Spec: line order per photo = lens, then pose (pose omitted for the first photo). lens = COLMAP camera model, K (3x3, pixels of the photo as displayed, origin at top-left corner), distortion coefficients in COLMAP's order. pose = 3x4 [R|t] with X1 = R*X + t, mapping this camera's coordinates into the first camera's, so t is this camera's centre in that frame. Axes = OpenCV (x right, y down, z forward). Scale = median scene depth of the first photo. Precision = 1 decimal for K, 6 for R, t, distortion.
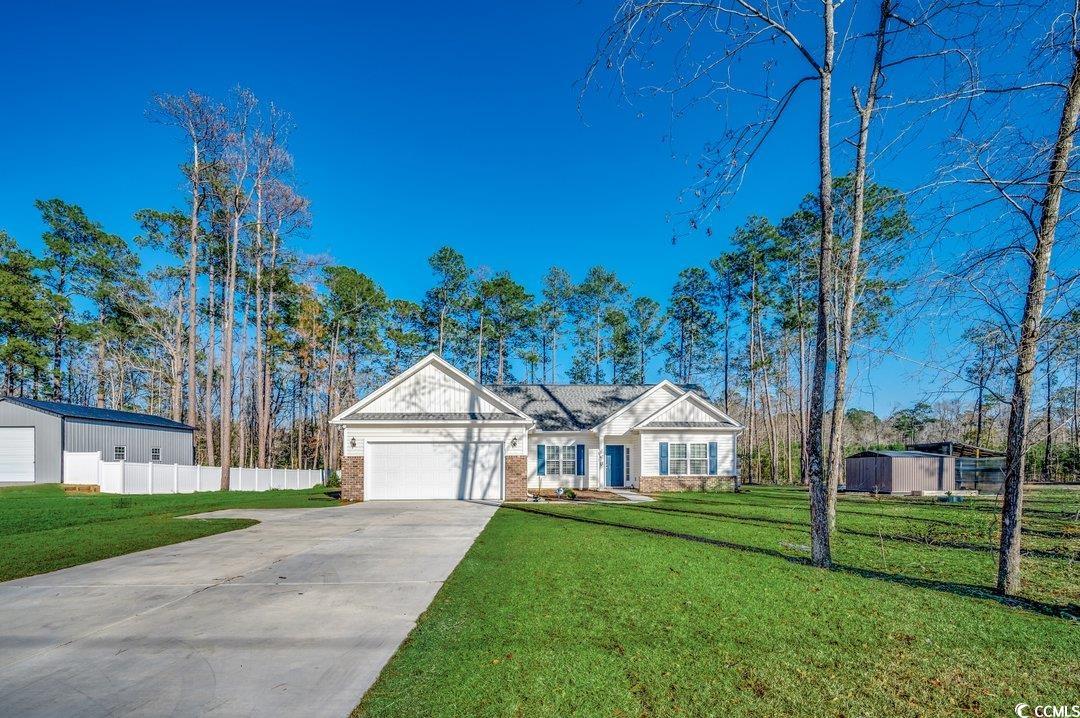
lens RADIAL K [[510.2, 0, 541.0], [0, 510.2, 448.5], [0, 0, 1]] dist [0.001505, -0.000196]
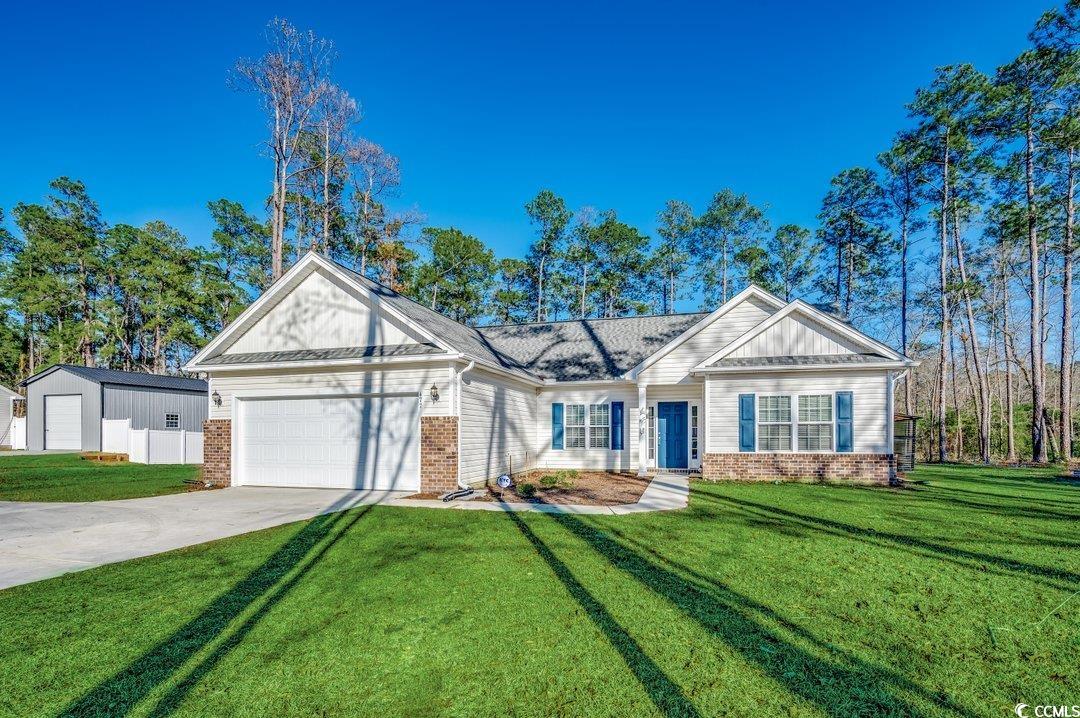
lens RADIAL K [[500.6, 0, 549.5], [0, 500.6, 420.4], [0, 0, 1]] dist [-0.000451, -0.000069]
pose [[0.958458, -0.006016, -0.285169, 0.176948], [0.007705, 0.999959, 0.004800, 0.011928], [0.285128, -0.006798, 0.958465, 0.375664]]
